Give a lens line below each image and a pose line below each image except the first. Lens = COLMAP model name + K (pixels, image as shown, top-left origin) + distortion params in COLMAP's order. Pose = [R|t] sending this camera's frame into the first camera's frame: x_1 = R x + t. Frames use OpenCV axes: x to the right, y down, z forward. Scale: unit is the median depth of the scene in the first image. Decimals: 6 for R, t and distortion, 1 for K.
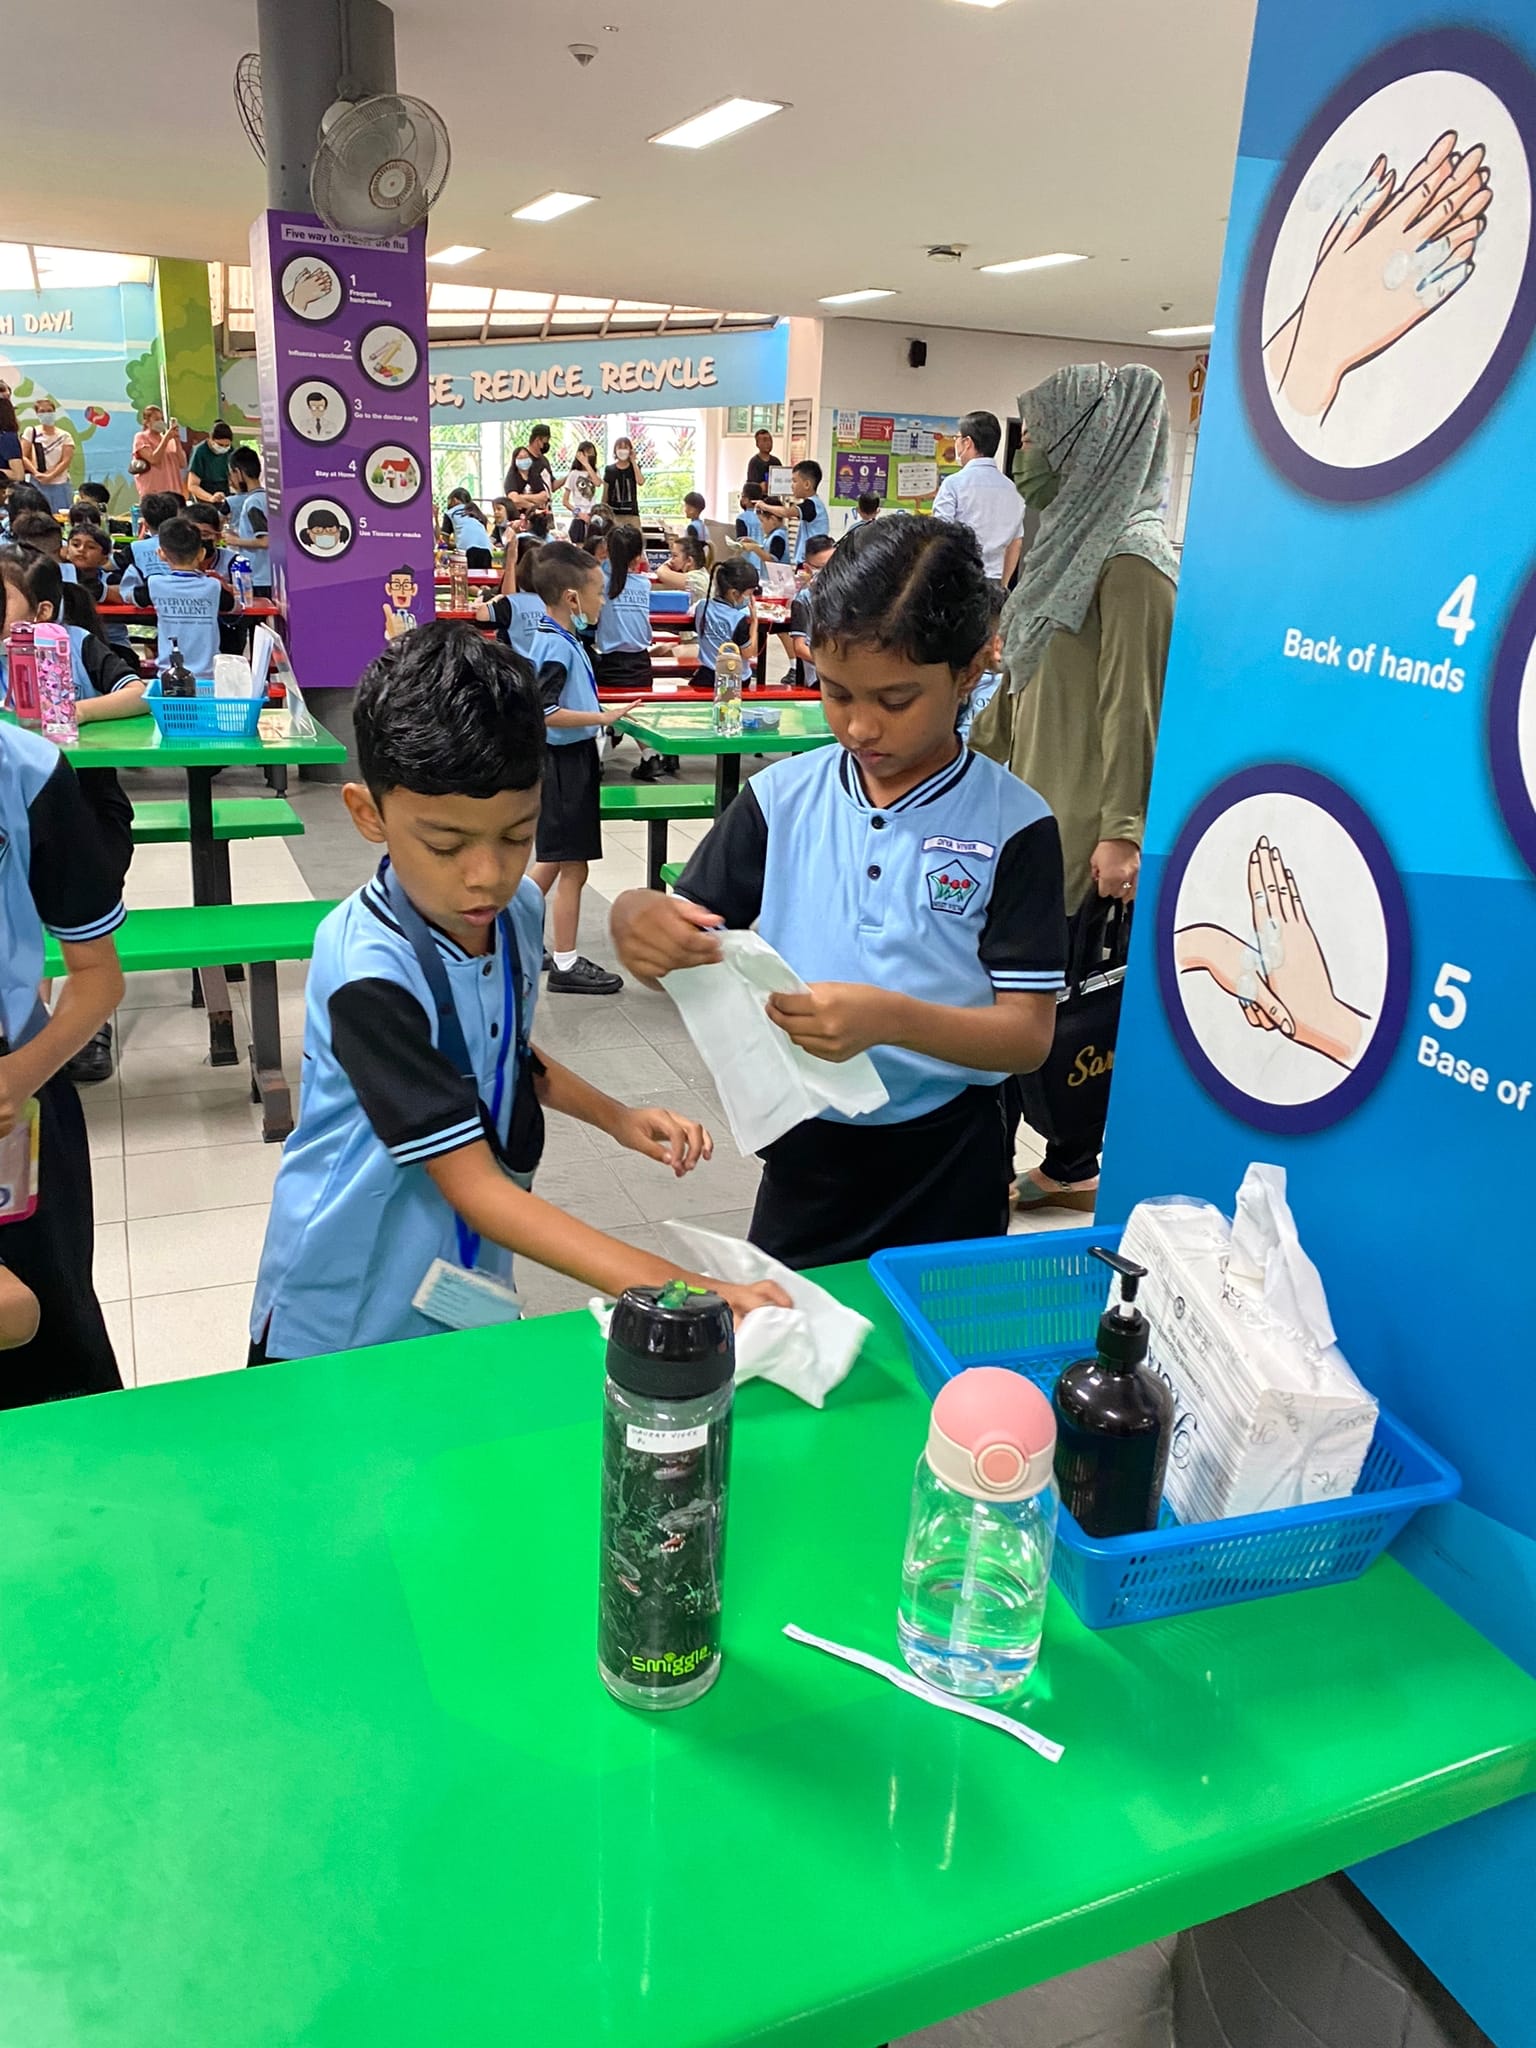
lens RADIAL K [[1569.4, 0, 766.0], [0, 1569.4, 1022.9], [0, 0, 1]] dist [-0.004324, -0.001705]
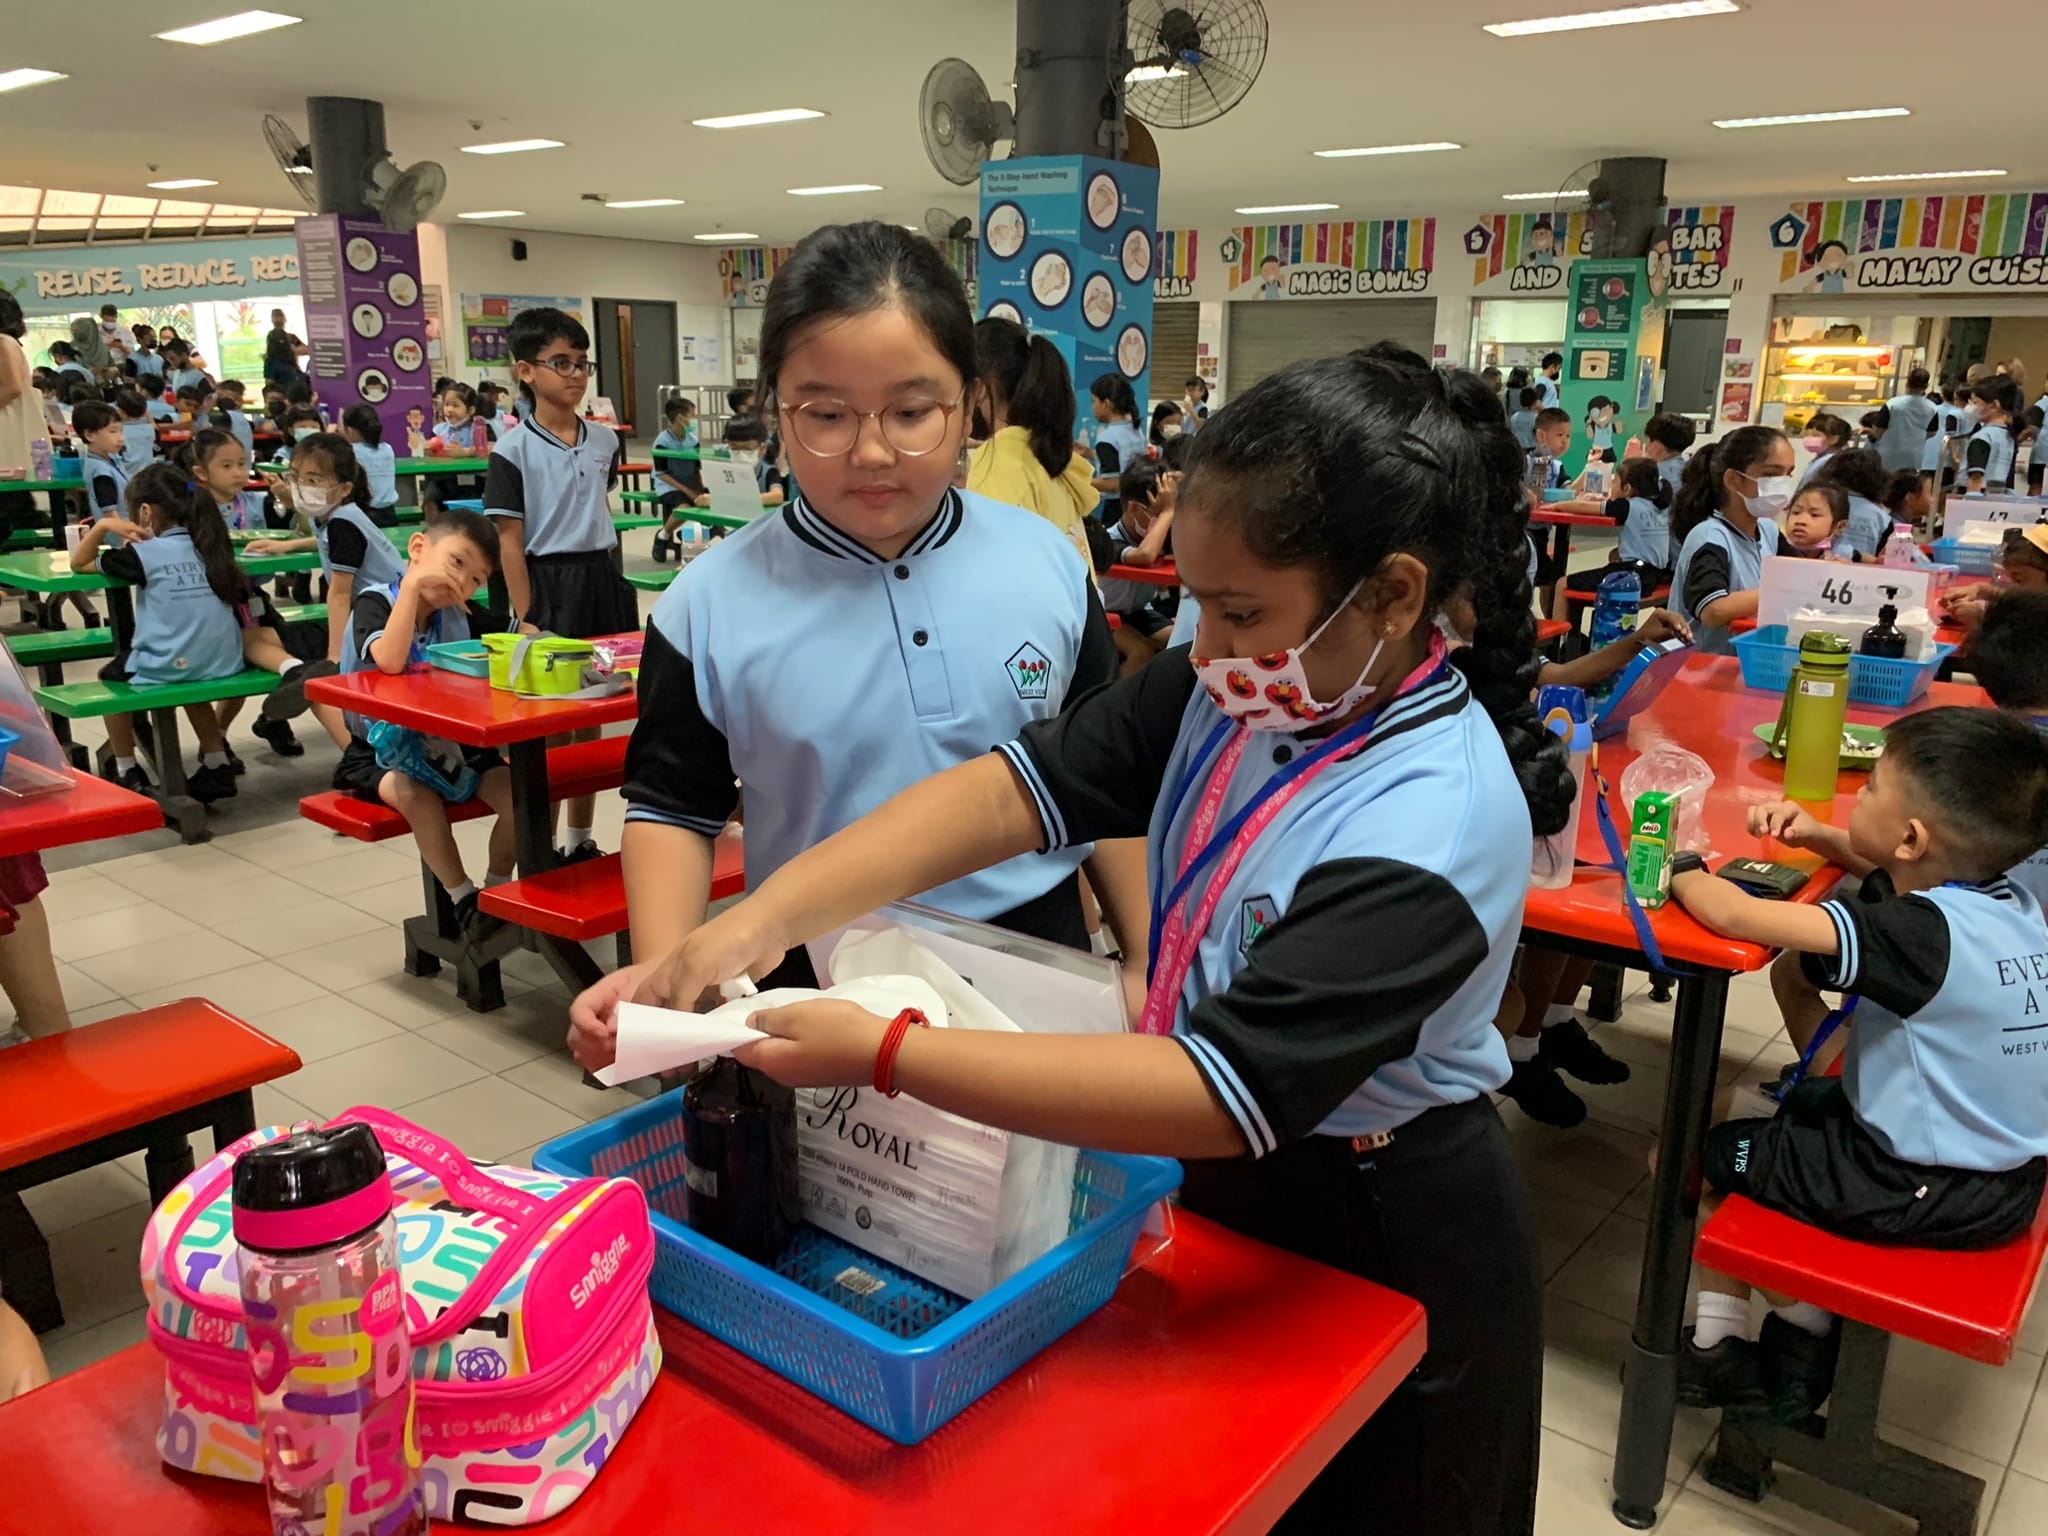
lens RADIAL K [[1569.4, 0, 1023.8], [0, 1569.4, 769.6], [0, 0, 1]] dist [-0.004324, -0.001705]
pose [[0.882484, -0.145195, 0.447372, -0.182127], [0.172733, 0.984742, -0.021135, 0.100965], [-0.437477, 0.095928, 0.894098, -0.315347]]
